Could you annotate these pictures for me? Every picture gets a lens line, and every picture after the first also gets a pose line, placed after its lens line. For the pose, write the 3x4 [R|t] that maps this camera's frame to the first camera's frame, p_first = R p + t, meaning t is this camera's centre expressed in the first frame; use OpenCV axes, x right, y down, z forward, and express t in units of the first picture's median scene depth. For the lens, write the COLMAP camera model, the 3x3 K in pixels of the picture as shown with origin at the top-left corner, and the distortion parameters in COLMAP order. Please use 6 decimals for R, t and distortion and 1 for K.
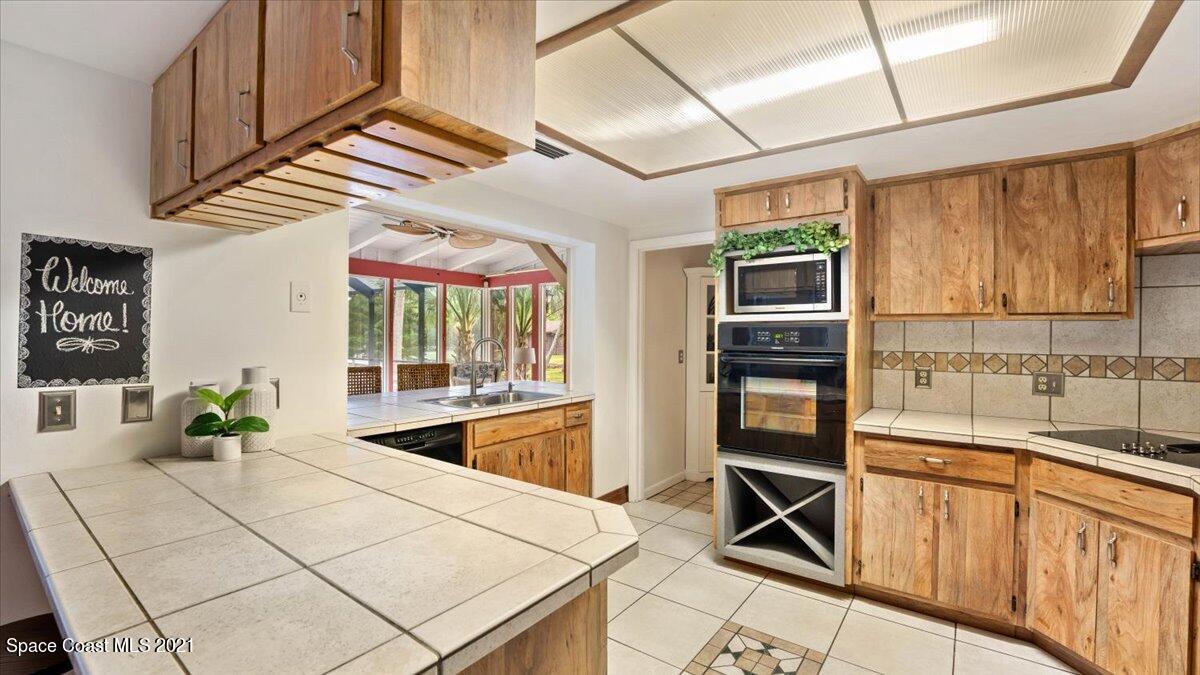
lens RADIAL K [[497.0, 0, 605.9], [0, 497.0, 332.9], [0, 0, 1]] dist [-0.015939, -0.000618]
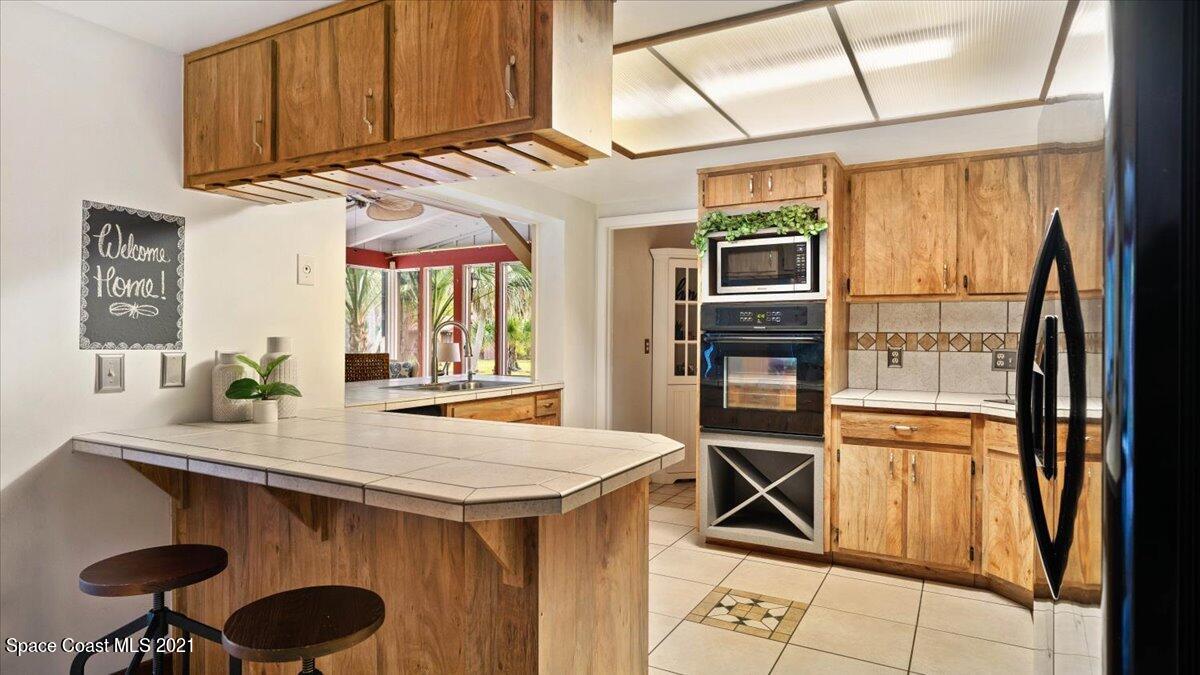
lens RADIAL K [[644.4, 0, 598.5], [0, 644.4, 335.7], [0, 0, 1]] dist [0.018397, 0.000327]
pose [[0.992144, 0.000319, 0.125098, -0.165732], [-0.000921, 0.999988, 0.004755, 0.045157], [-0.125095, -0.004833, 0.992133, -0.307783]]
